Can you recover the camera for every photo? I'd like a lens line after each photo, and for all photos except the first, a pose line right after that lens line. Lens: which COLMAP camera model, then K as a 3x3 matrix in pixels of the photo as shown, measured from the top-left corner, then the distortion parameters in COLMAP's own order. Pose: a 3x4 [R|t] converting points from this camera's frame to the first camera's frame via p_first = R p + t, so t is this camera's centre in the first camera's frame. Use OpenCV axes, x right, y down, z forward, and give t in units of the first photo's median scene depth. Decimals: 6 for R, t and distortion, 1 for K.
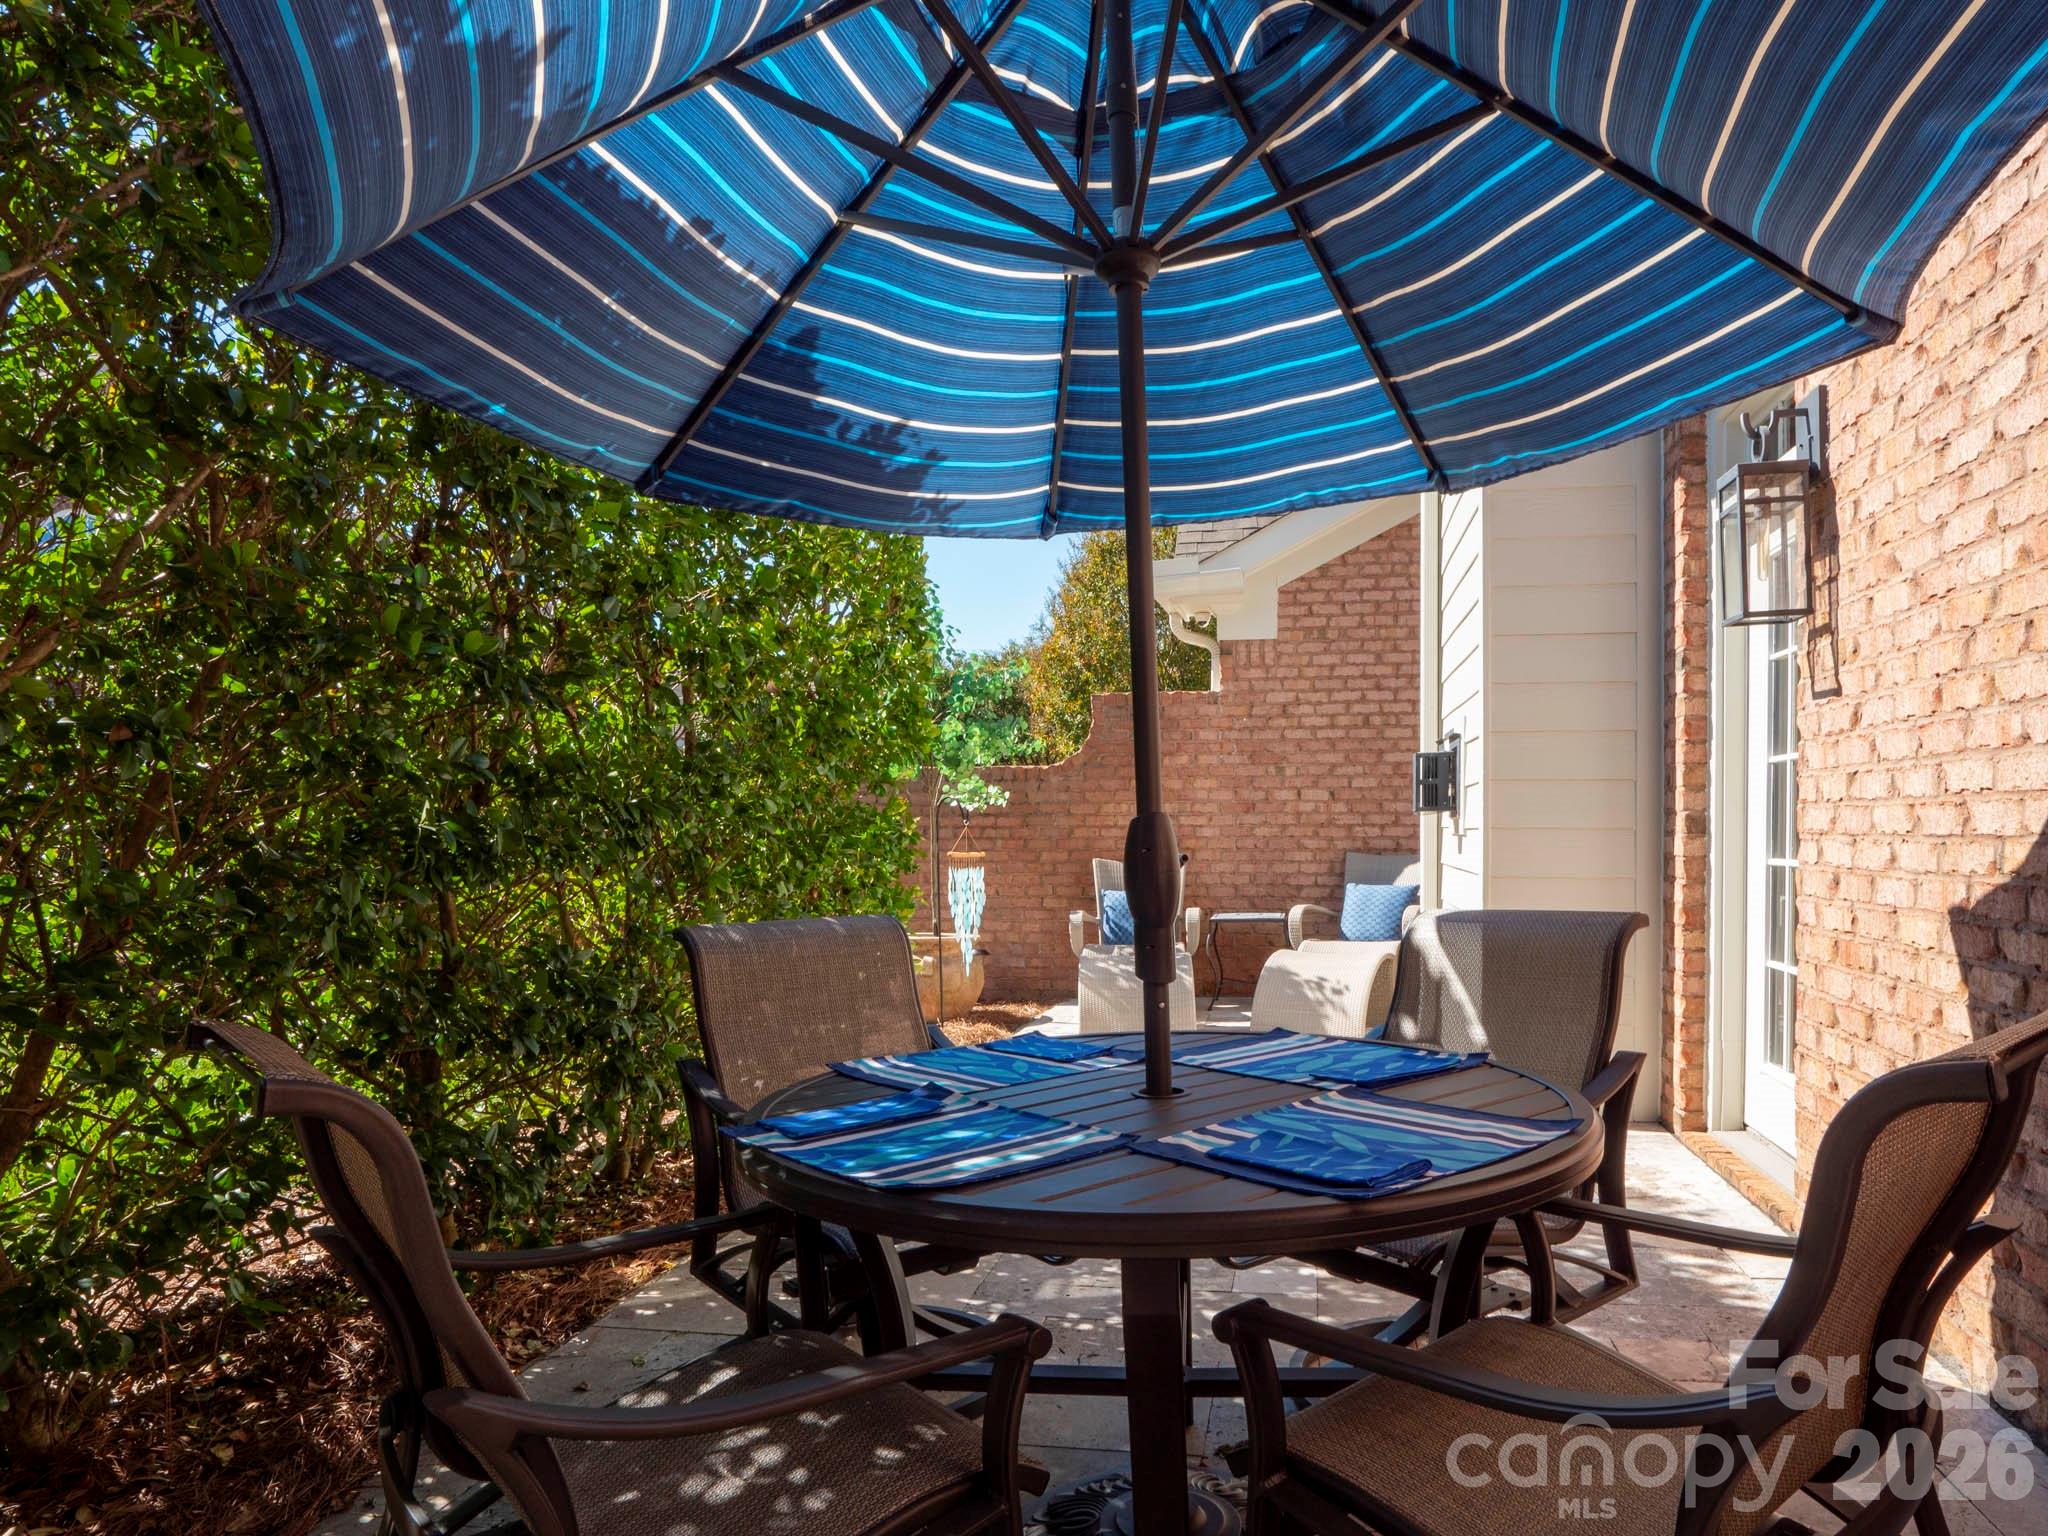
lens RADIAL K [[1256.0, 0, 1024.0], [0, 1256.0, 845.2], [0, 0, 1]] dist [-0.031545, 0.011116]
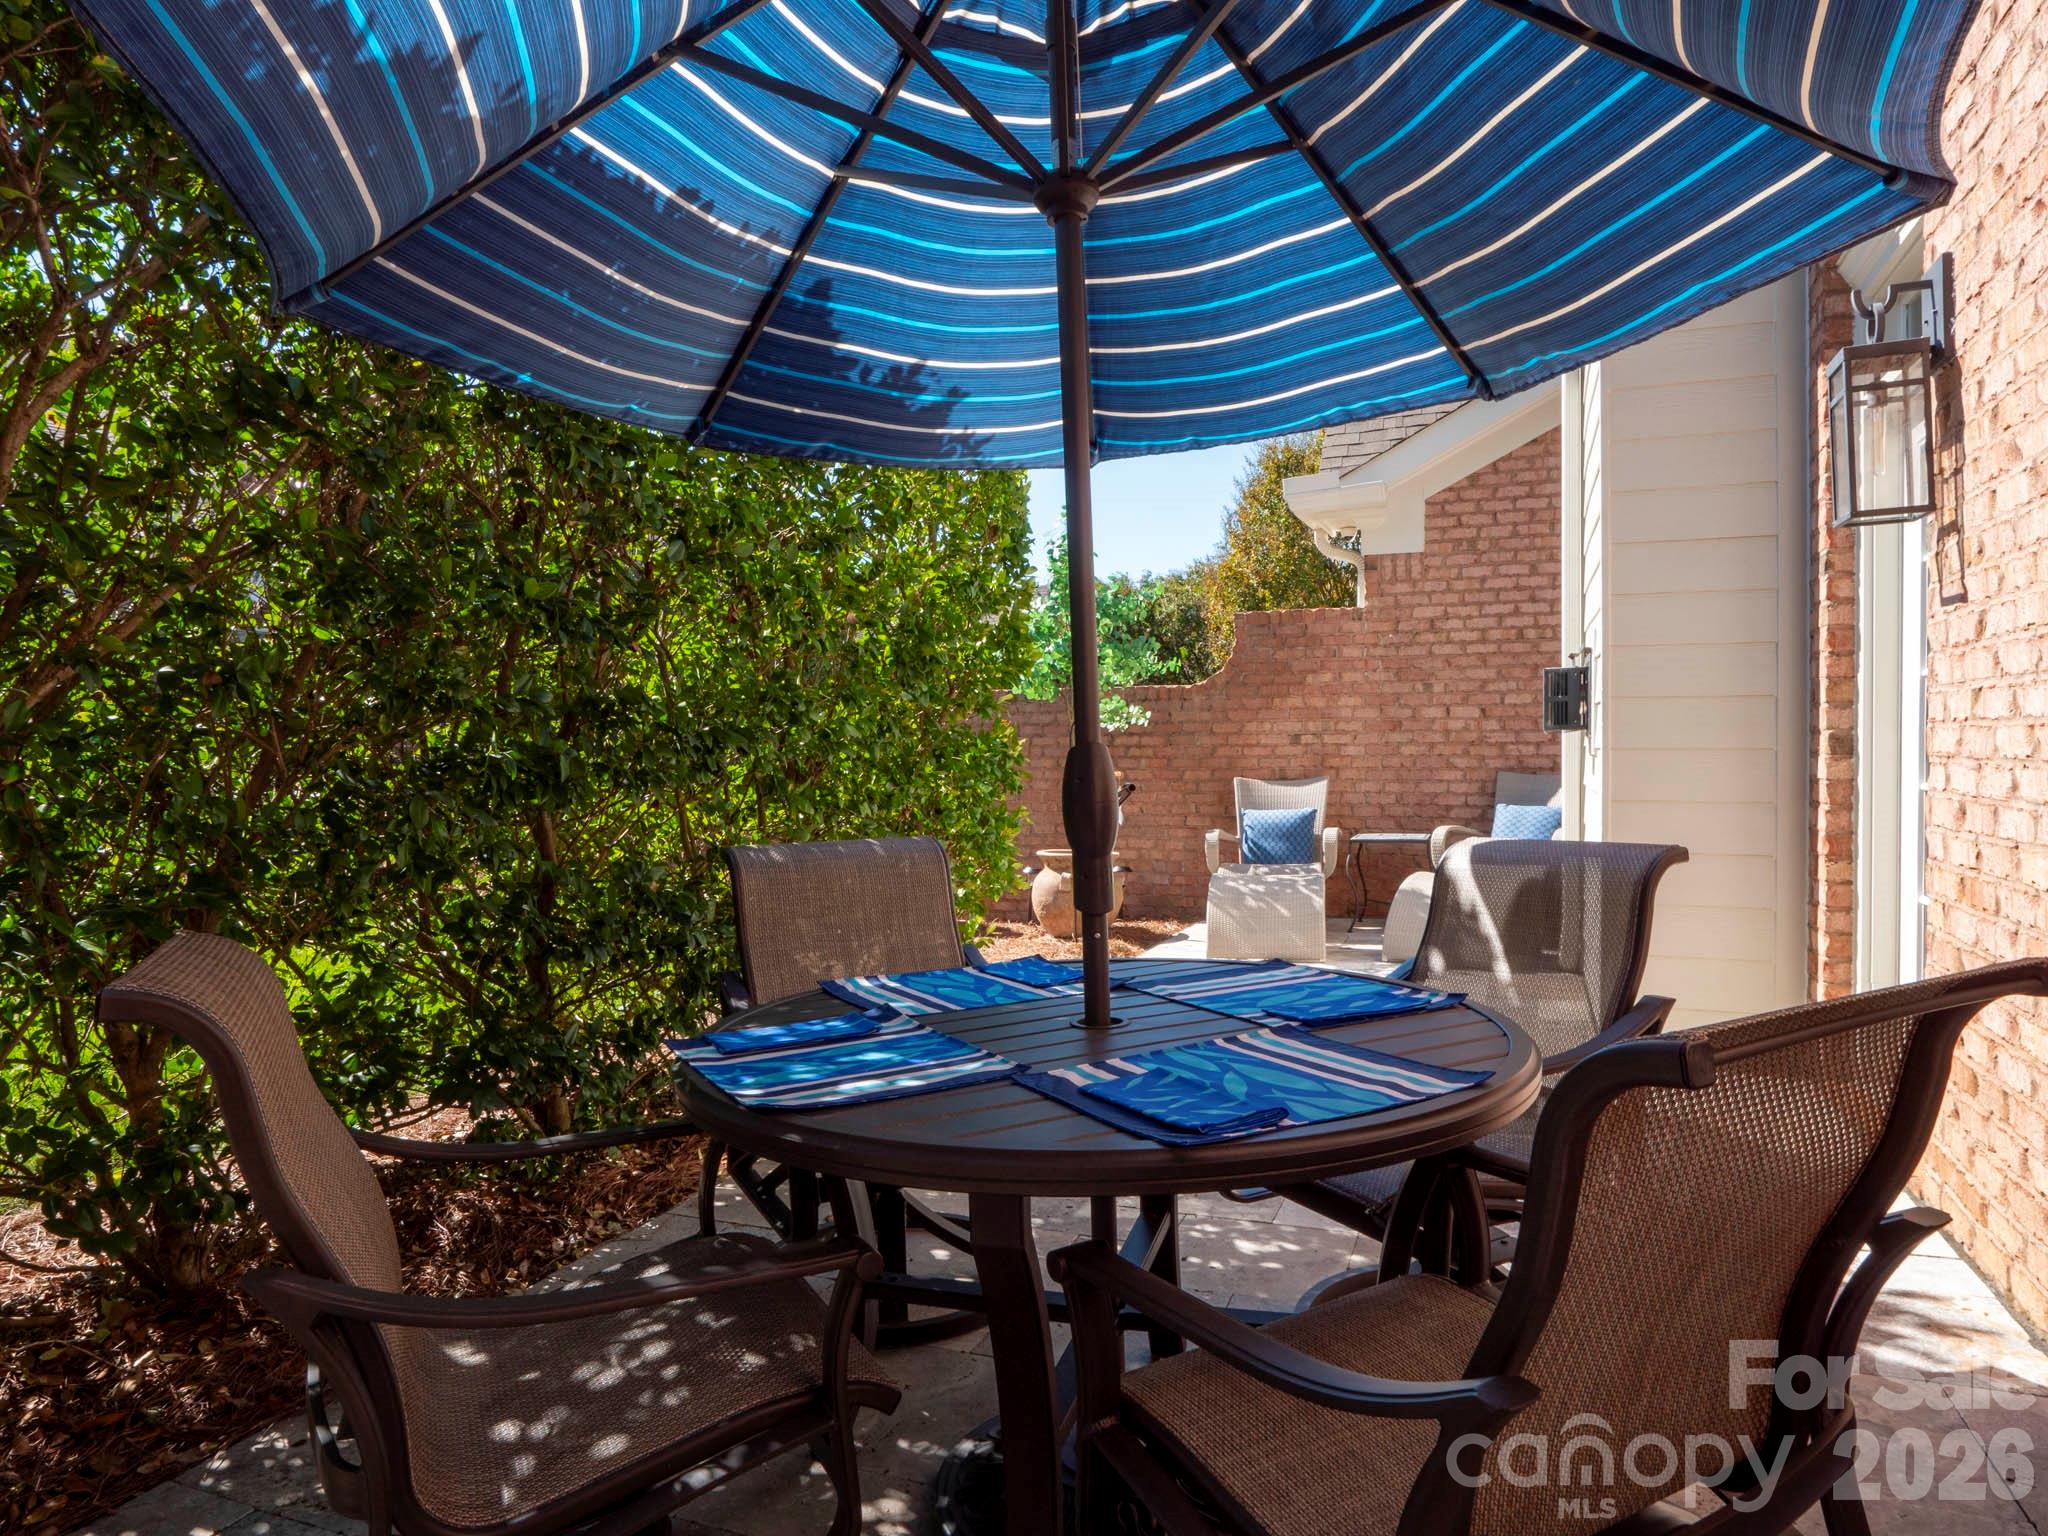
lens RADIAL K [[1223.6, 0, 1013.1], [0, 1223.6, 765.4], [0, 0, 1]] dist [-0.029333, 0.009215]
pose [[0.980775, -0.000667, -0.195142, 0.169772], [0.001647, 0.999987, 0.004860, -0.009433], [0.195137, -0.005088, 0.980763, 0.023063]]
